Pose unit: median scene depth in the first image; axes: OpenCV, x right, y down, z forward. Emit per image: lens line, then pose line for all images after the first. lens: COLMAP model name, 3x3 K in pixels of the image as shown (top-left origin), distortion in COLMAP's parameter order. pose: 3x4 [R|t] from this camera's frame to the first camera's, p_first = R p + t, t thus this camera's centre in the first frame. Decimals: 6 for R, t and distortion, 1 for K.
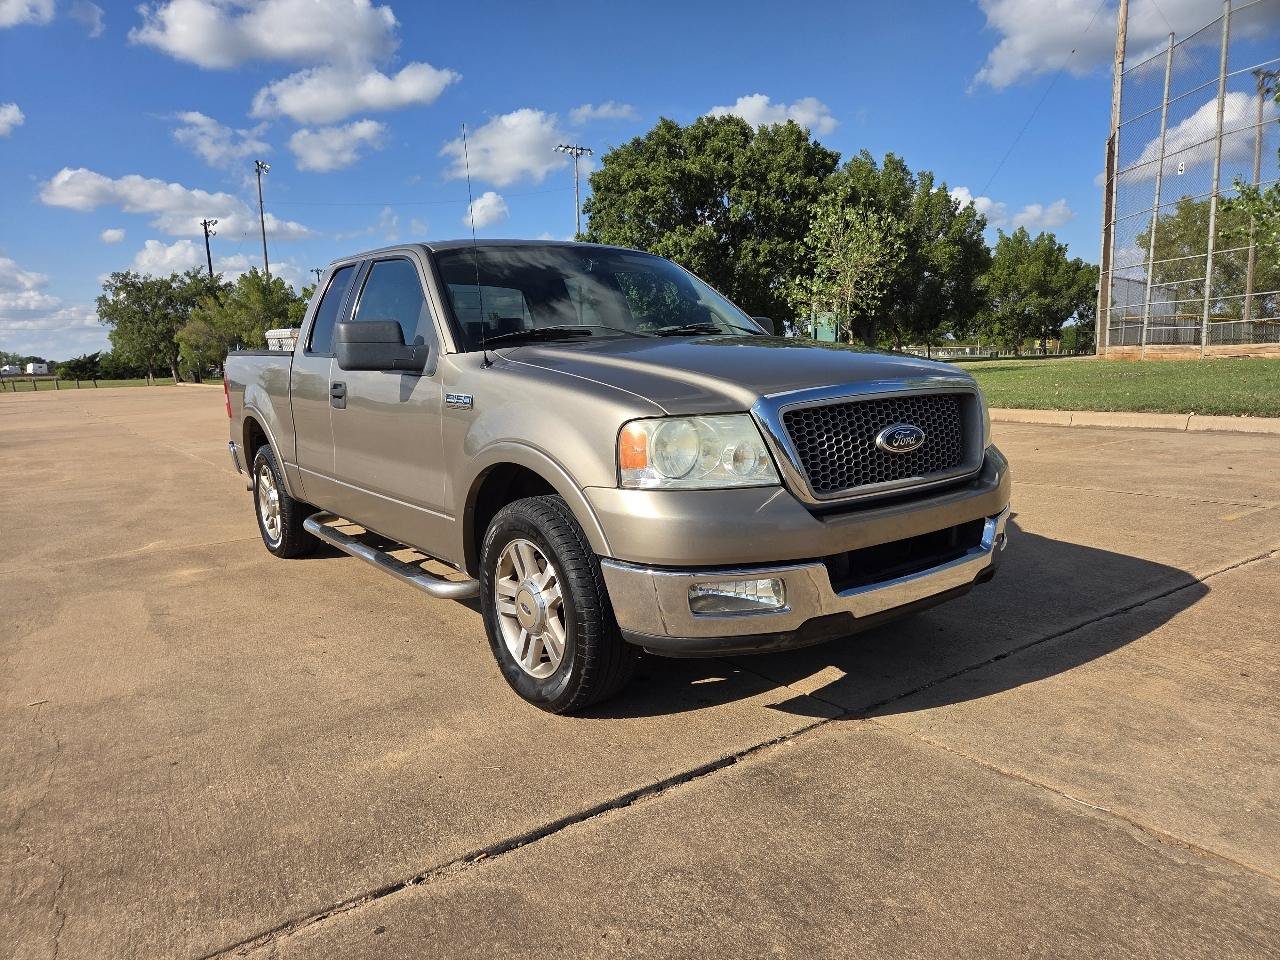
lens RADIAL K [[856.3, 0, 629.2], [0, 856.3, 504.8], [0, 0, 1]] dist [0.064940, -0.060919]
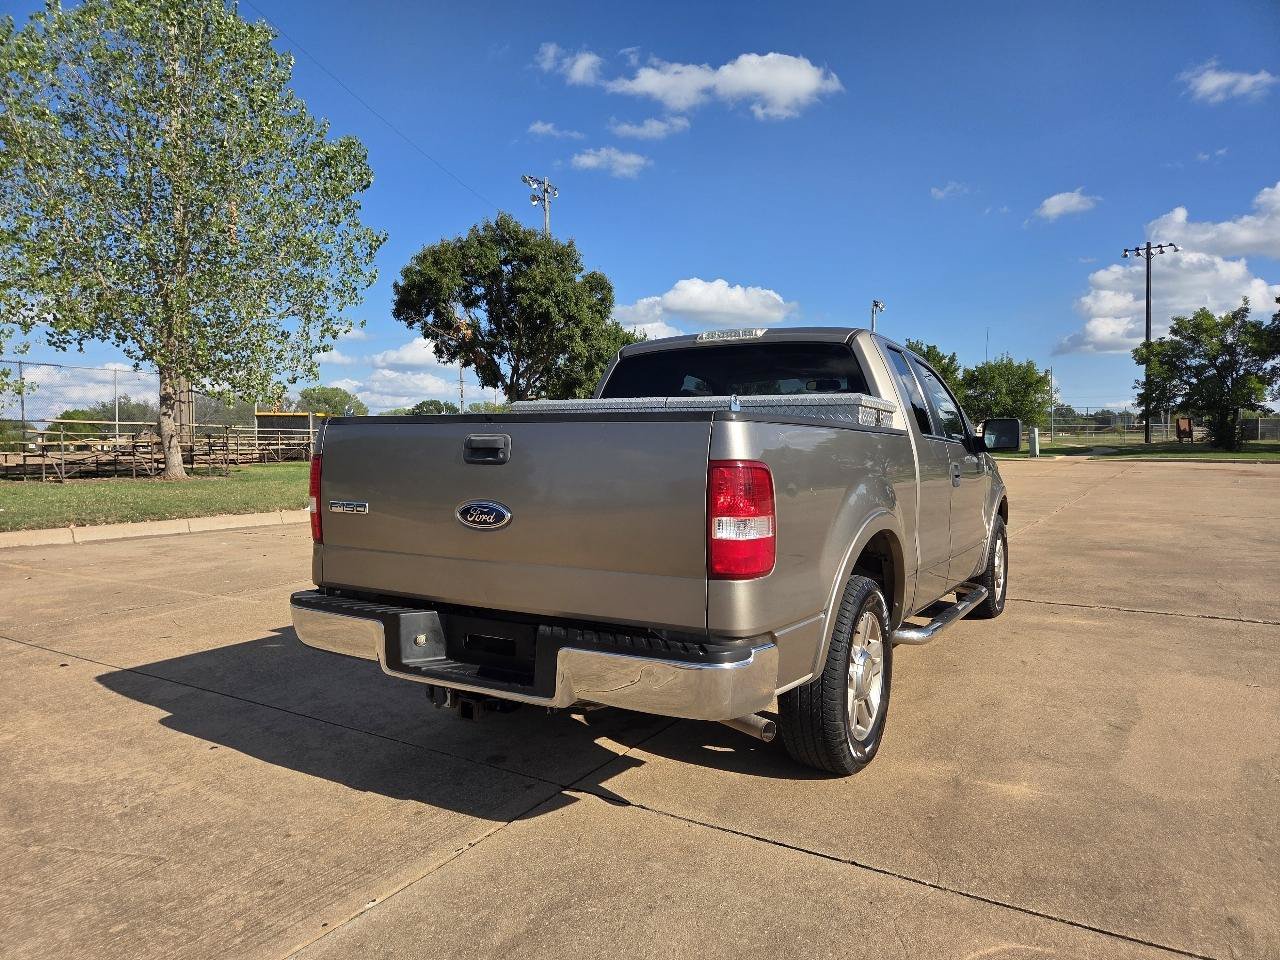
lens RADIAL K [[856.3, 0, 636.8], [0, 856.3, 491.2], [0, 0, 1]] dist [0.064940, -0.060919]
pose [[-0.384555, -0.014058, 0.922995, -0.886007], [0.171478, 0.981393, 0.086391, -0.200584], [-0.907035, 0.191496, -0.374988, 1.319873]]
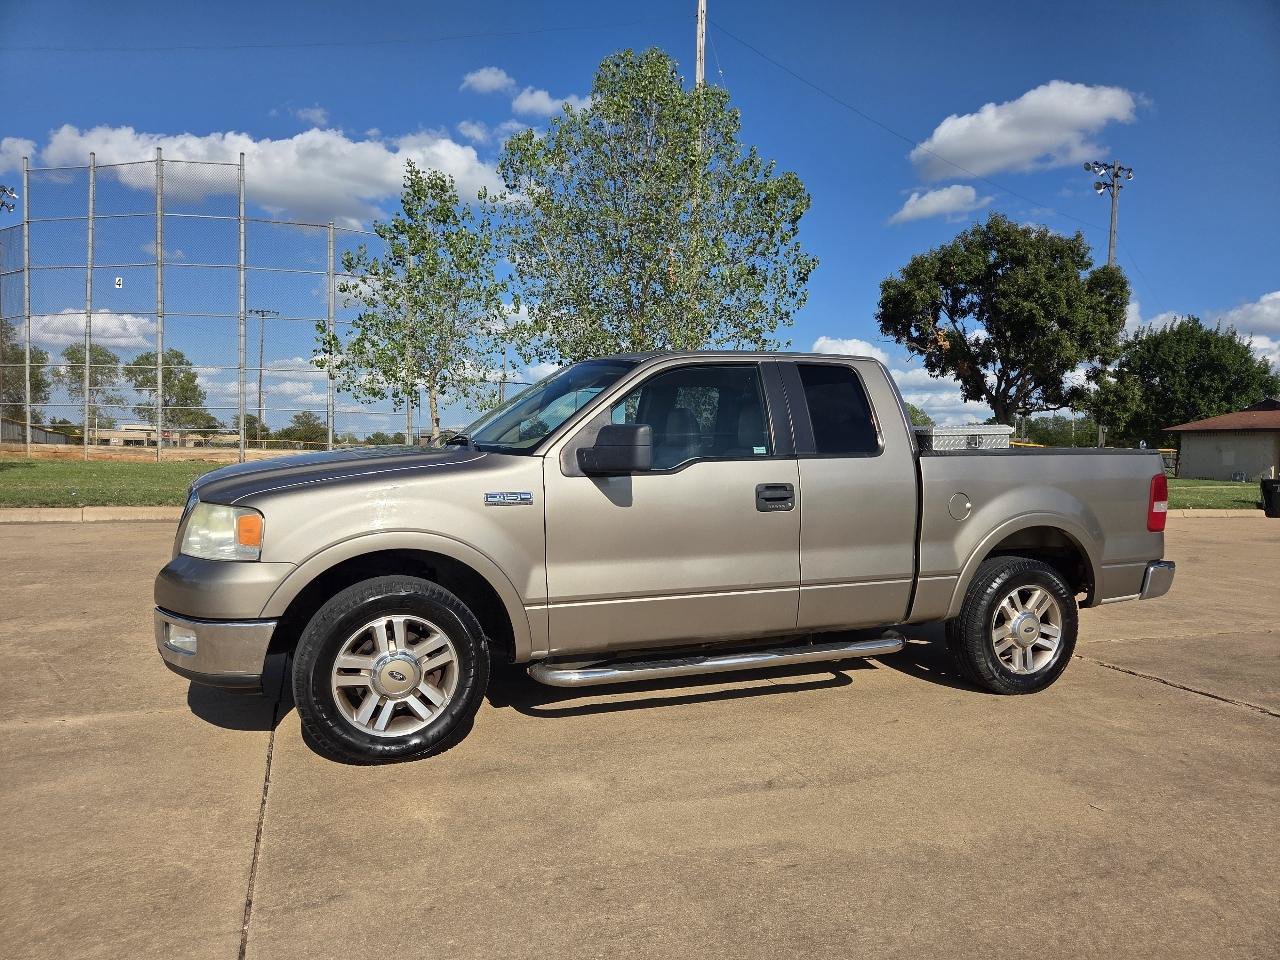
lens RADIAL K [[856.3, 0, 636.0], [0, 856.3, 487.6], [0, 0, 1]] dist [0.064940, -0.060919]
pose [[0.251048, 0.001059, 0.967974, -1.004086], [0.125724, 0.991493, -0.033692, -0.093681], [-0.959775, 0.130156, 0.248779, 0.686204]]
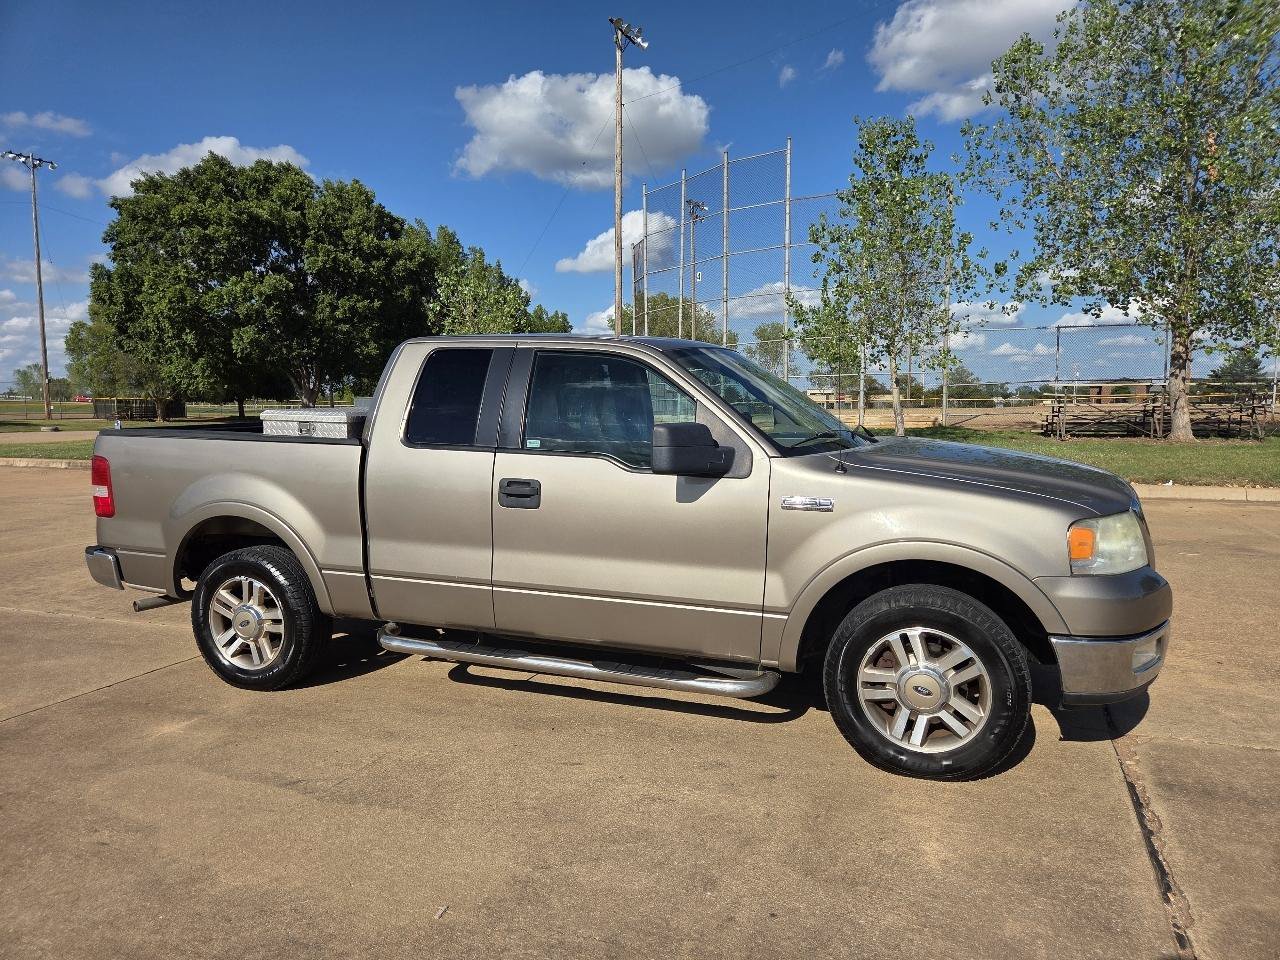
lens RADIAL K [[856.3, 0, 638.5], [0, 856.3, 491.9], [0, 0, 1]] dist [0.064940, -0.060919]
pose [[0.839130, -0.030068, 0.543099, -0.533682], [0.071516, 0.995902, -0.055361, -0.051246], [-0.539209, 0.085295, 0.837841, 0.127063]]
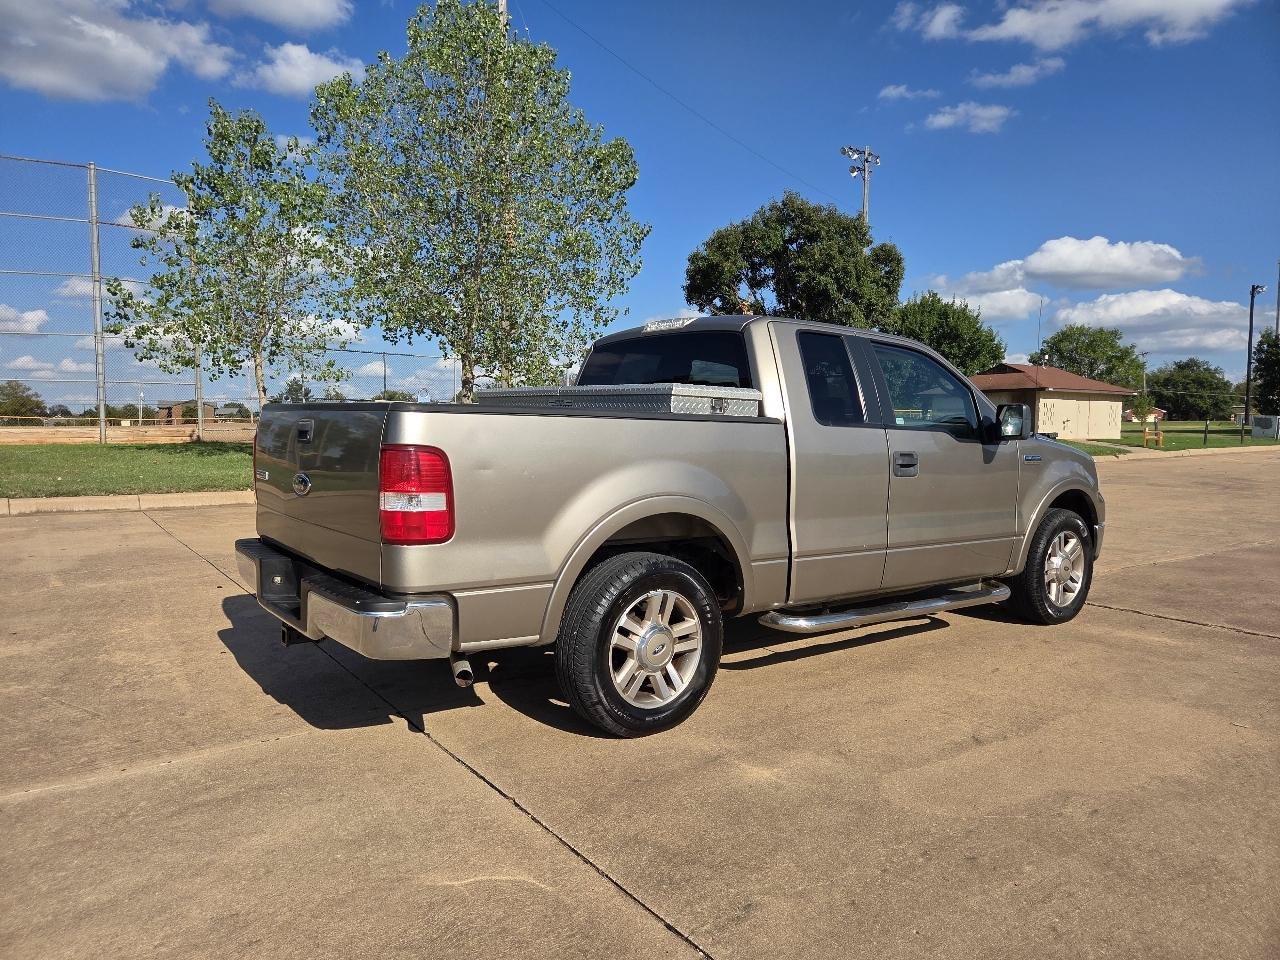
lens RADIAL K [[856.3, 0, 635.6], [0, 856.3, 484.1], [0, 0, 1]] dist [0.064940, -0.060919]
pose [[-0.008417, -0.037536, 0.999260, -1.022389], [0.161395, 0.986142, 0.038402, -0.144956], [-0.986854, 0.161599, -0.002242, 0.982592]]
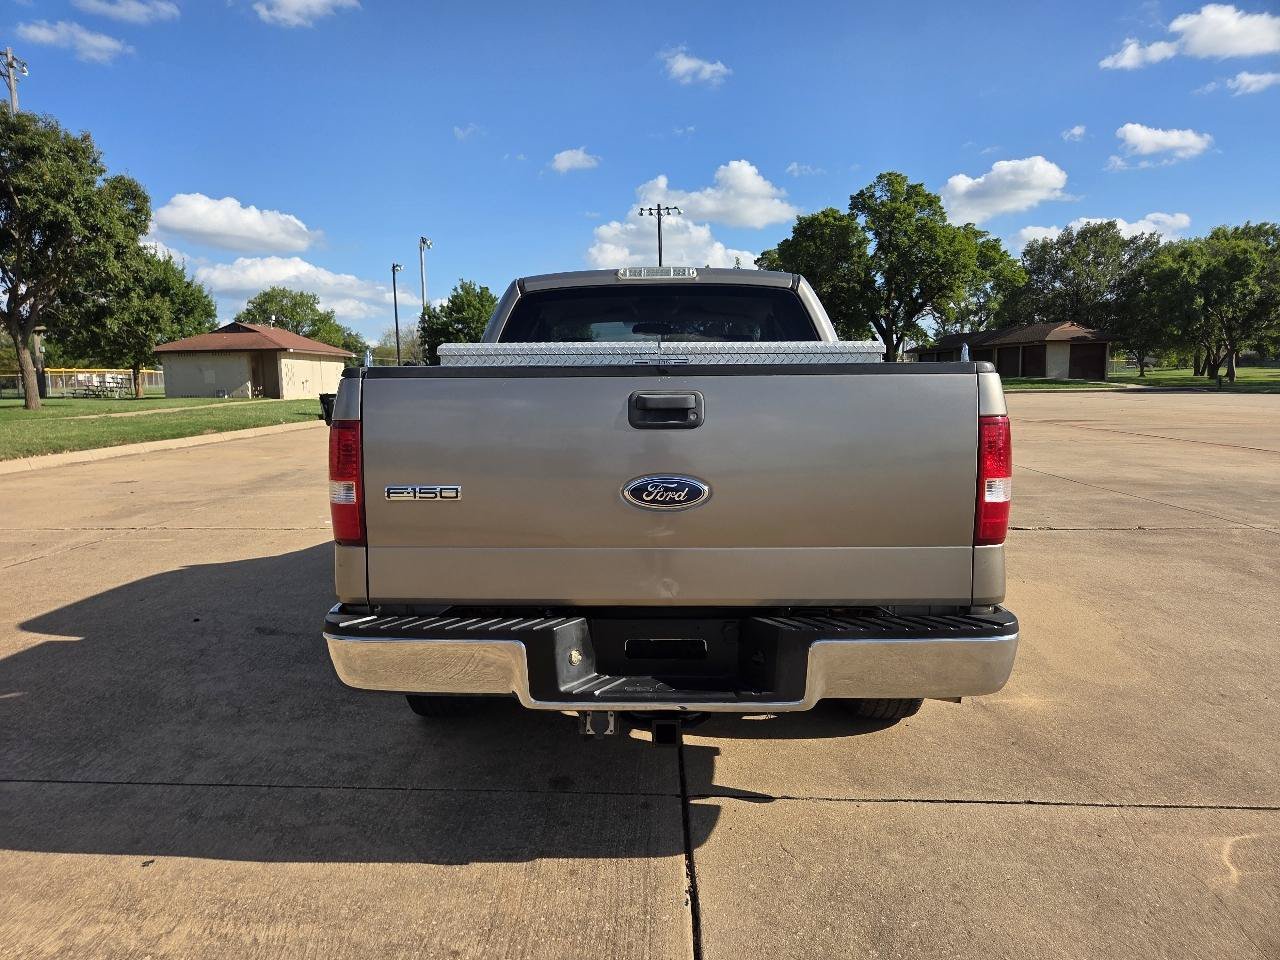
lens RADIAL K [[856.3, 0, 614.5], [0, 856.3, 491.5], [0, 0, 1]] dist [0.064940, -0.060919]
pose [[-0.784544, -0.034021, 0.619139, -0.624170], [0.145241, 0.960634, 0.236828, -0.256452], [-0.602823, 0.275726, -0.748718, 1.525428]]
